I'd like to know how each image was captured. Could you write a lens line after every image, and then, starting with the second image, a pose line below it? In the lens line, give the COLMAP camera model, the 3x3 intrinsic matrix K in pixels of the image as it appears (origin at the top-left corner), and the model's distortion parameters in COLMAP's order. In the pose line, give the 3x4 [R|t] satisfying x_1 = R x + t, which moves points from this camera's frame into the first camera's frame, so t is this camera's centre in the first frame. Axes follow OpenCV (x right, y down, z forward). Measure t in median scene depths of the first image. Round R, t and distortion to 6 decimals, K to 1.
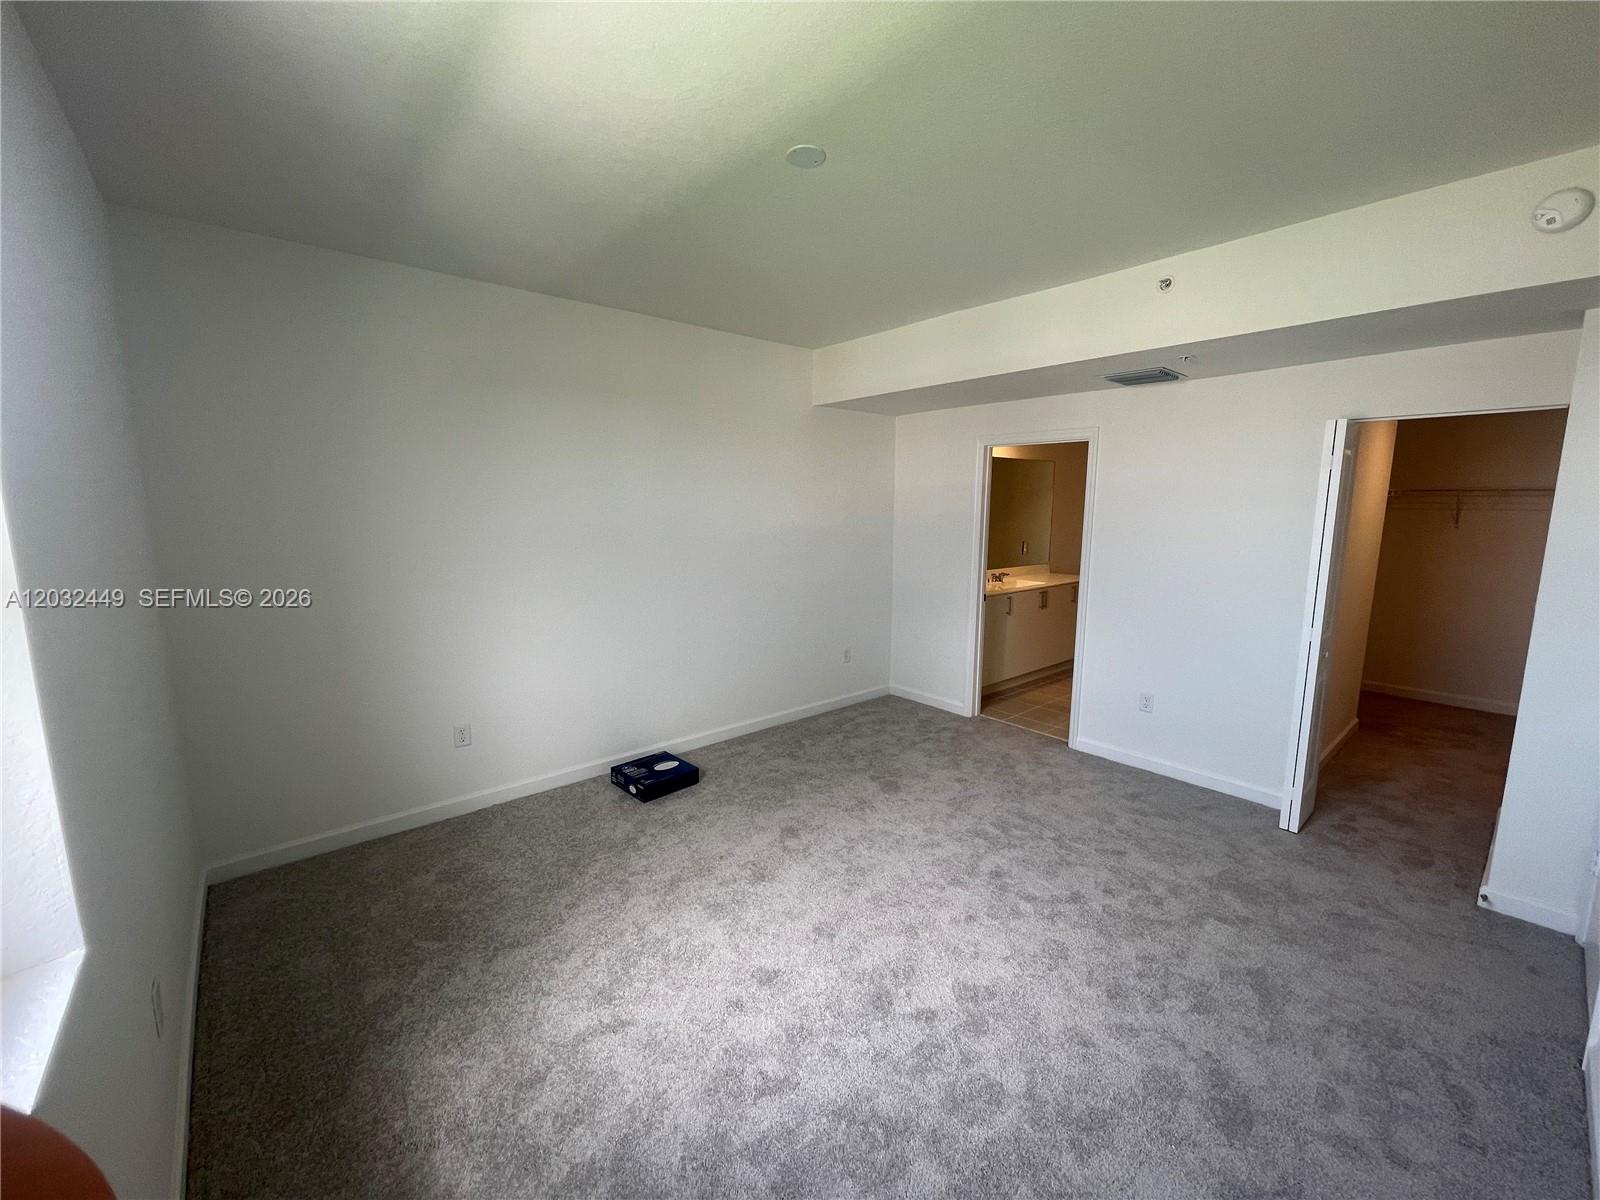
lens RADIAL K [[647.0, 0, 800.2], [0, 647.0, 591.0], [0, 0, 1]] dist [-0.000995, -0.000221]
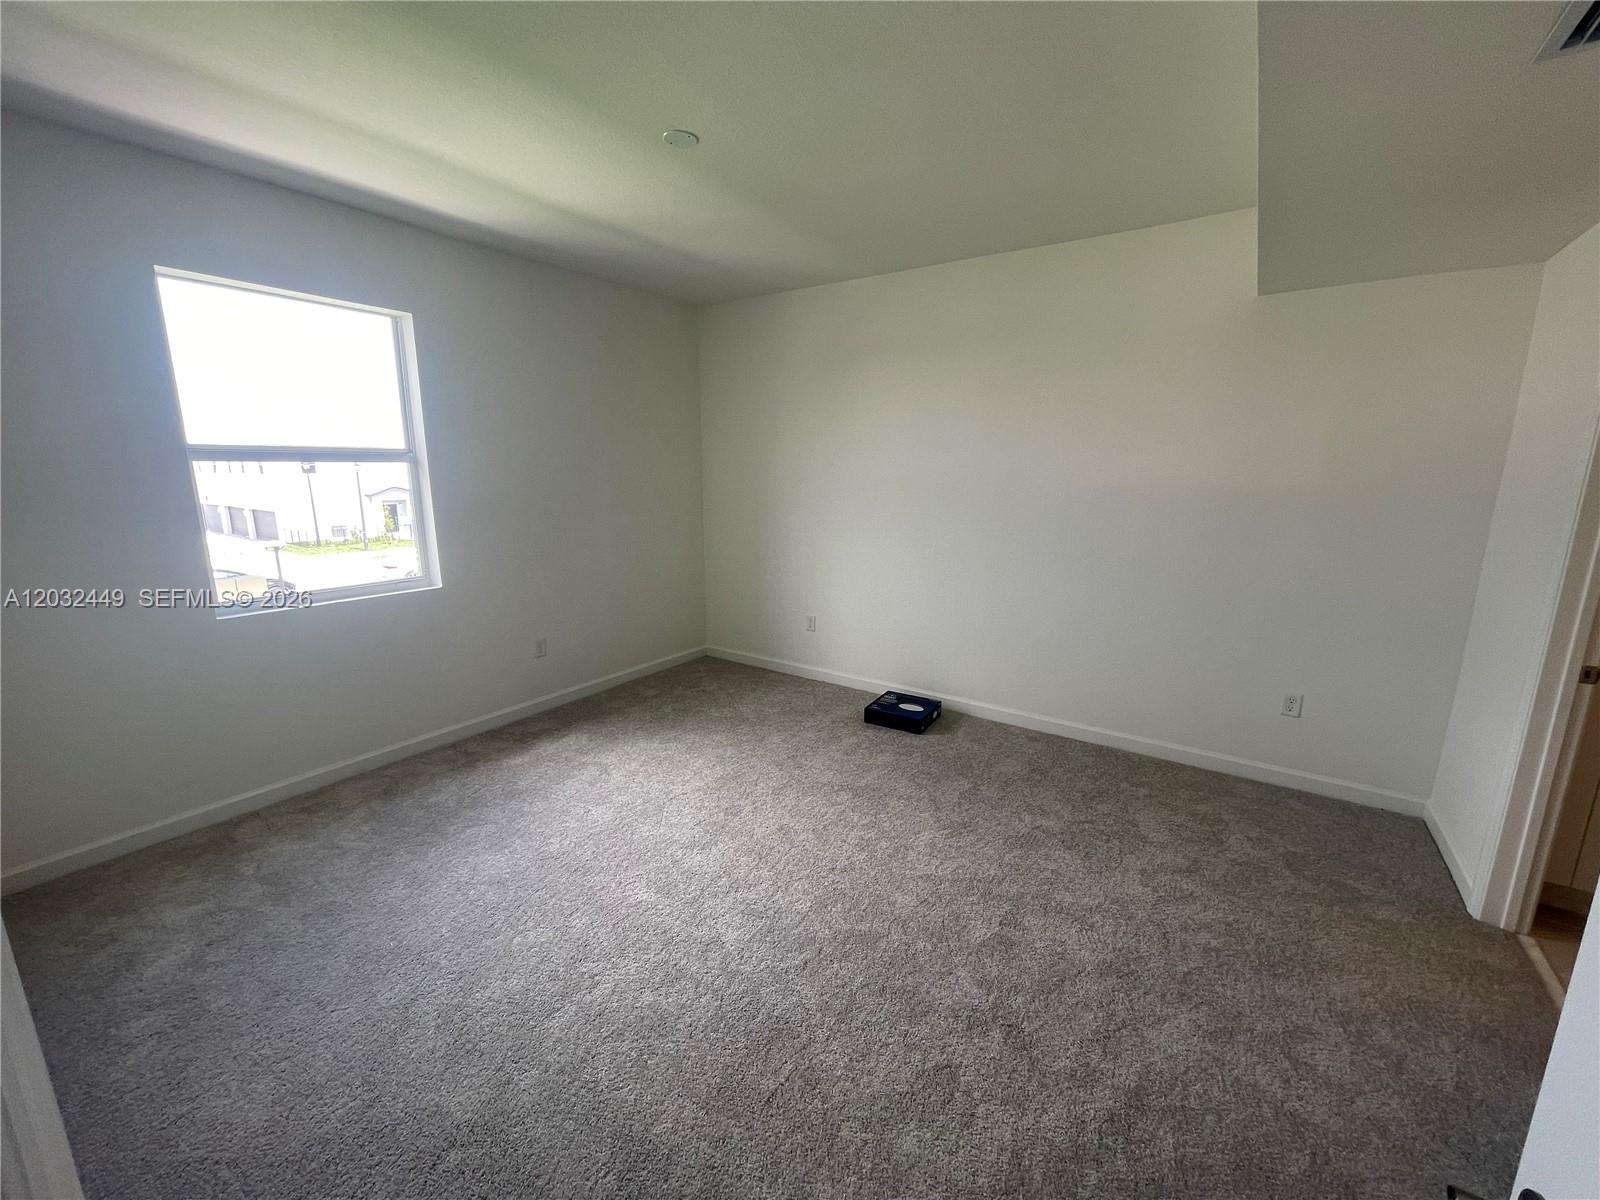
lens RADIAL K [[643.3, 0, 800.0], [0, 643.3, 600.0], [0, 0, 1]] dist [-0.008746, -0.000078]
pose [[0.256314, 0.199767, -0.945725, 0.700565], [-0.137636, 0.975984, 0.168855, -0.052040], [0.956744, 0.086886, 0.277653, 0.524180]]
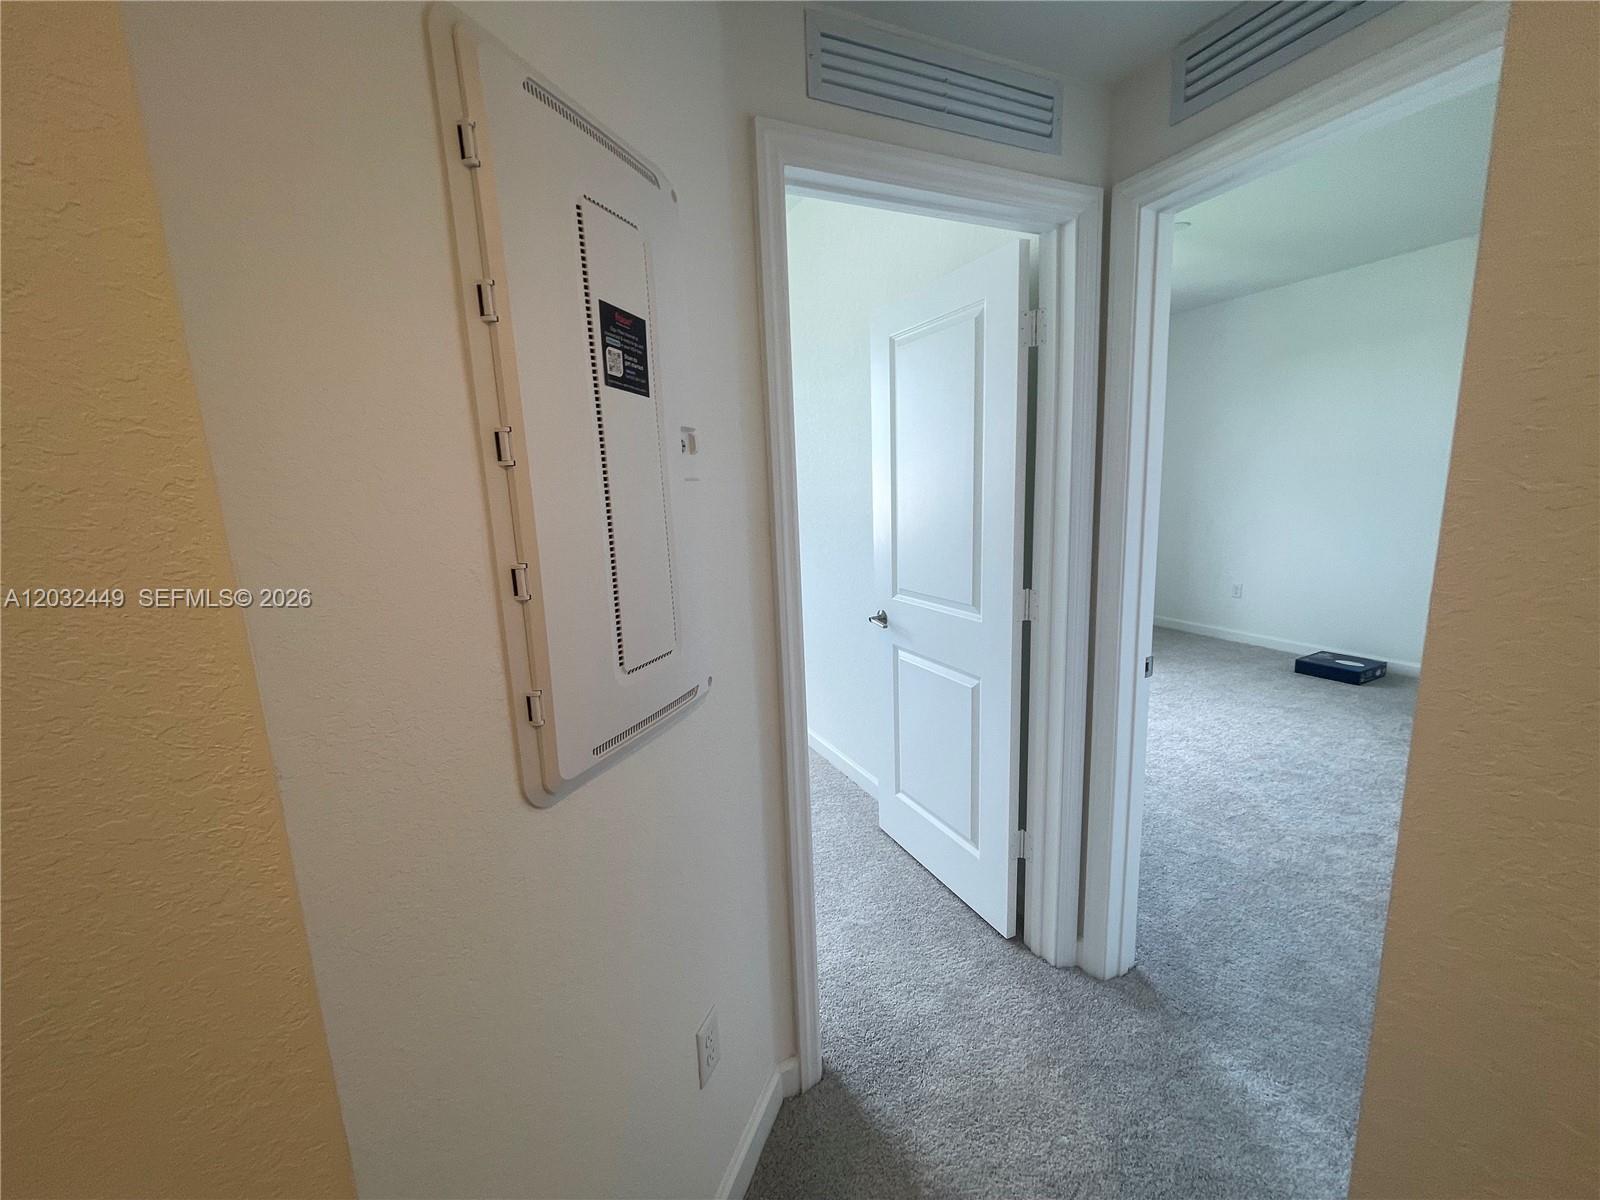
lens RADIAL K [[641.5, 0, 805.4], [0, 641.5, 598.4], [0, 0, 1]] dist [-0.000431, 0.000241]
pose [[-0.270740, 0.183631, -0.944976, 1.106747], [-0.091919, 0.972221, 0.215261, 0.001920], [0.958254, 0.145141, -0.246340, 0.342402]]
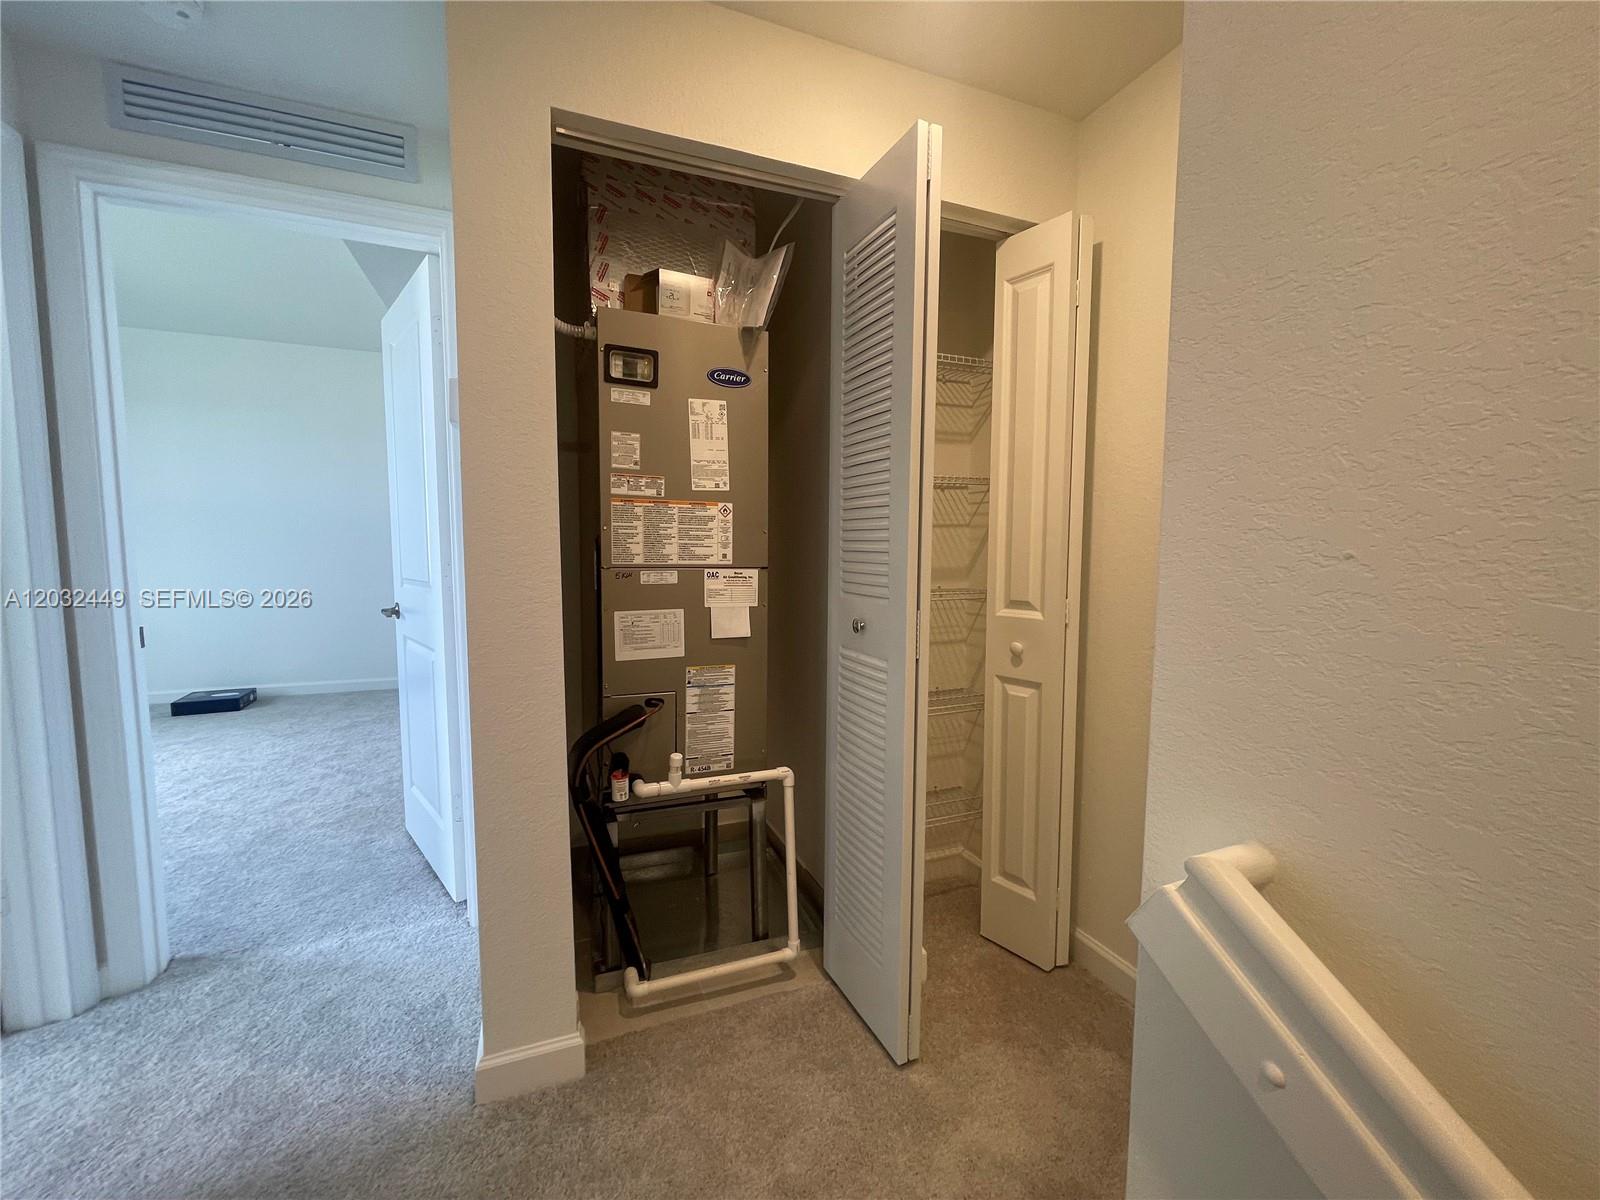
lens RADIAL K [[643.3, 0, 800.0], [0, 643.3, 600.0], [0, 0, 1]] dist [-0.008746, -0.000078]
pose [[0.948288, 0.027985, -0.316175, 1.206041], [-0.046066, 0.997693, -0.049857, 0.100132], [0.314051, 0.061843, 0.947390, 0.186453]]
